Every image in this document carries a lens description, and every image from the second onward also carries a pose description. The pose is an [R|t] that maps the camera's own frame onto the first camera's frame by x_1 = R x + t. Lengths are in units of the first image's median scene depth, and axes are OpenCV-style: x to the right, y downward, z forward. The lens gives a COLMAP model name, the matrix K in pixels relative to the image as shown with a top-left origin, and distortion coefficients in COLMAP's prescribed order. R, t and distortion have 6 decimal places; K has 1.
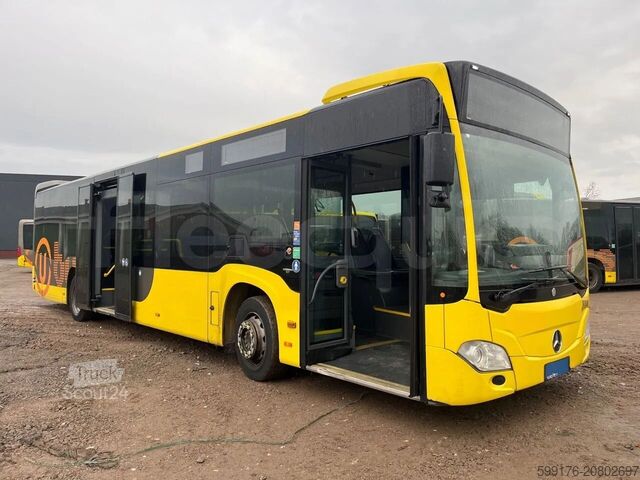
lens RADIAL K [[469.9, 0, 321.2], [0, 469.9, 229.8], [0, 0, 1]] dist [0.010298, 0.001446]
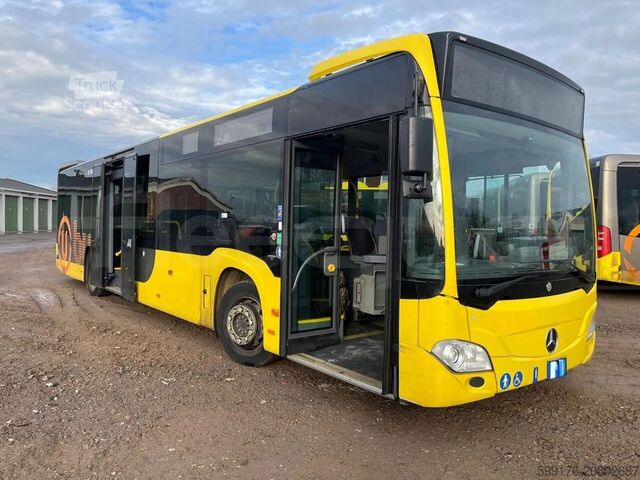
lens RADIAL K [[469.9, 0, 321.2], [0, 469.9, 229.8], [0, 0, 1]] dist [0.010298, 0.001446]
pose [[0.997117, 0.016900, -0.073972, 0.102067], [-0.013752, 0.998987, 0.042856, -0.011340], [0.074621, -0.041715, 0.996339, 0.051980]]
